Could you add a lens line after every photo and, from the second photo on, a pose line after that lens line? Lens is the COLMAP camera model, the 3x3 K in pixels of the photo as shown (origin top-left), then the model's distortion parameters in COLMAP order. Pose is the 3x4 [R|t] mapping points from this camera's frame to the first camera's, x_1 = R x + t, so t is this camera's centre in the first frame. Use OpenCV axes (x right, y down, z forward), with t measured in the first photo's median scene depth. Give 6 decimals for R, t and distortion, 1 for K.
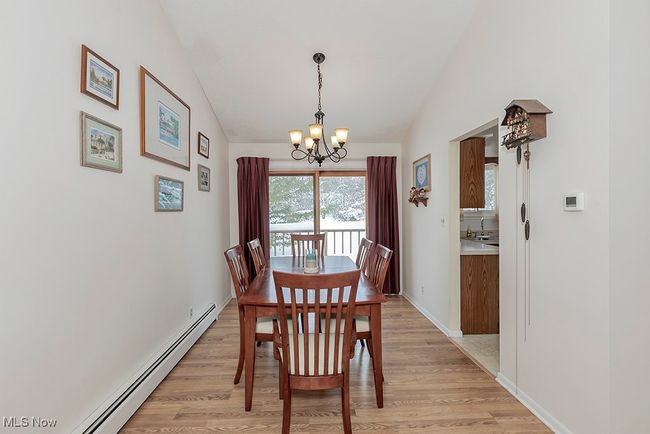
lens RADIAL K [[288.3, 0, 328.1], [0, 288.3, 212.9], [0, 0, 1]] dist [0.012212, -0.000030]
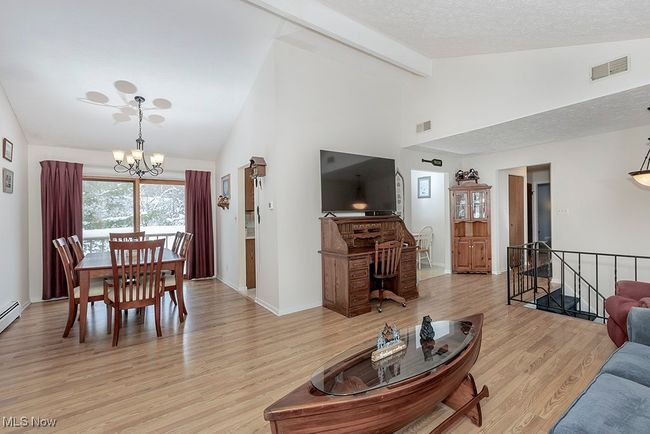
lens RADIAL K [[288.3, 0, 328.1], [0, 288.3, 212.9], [0, 0, 1]] dist [0.012212, -0.000030]
pose [[0.854061, 0.000969, 0.520172, 0.010675], [0.010989, 0.999741, -0.019904, 0.023339], [-0.520057, 0.022716, 0.853829, -0.396594]]
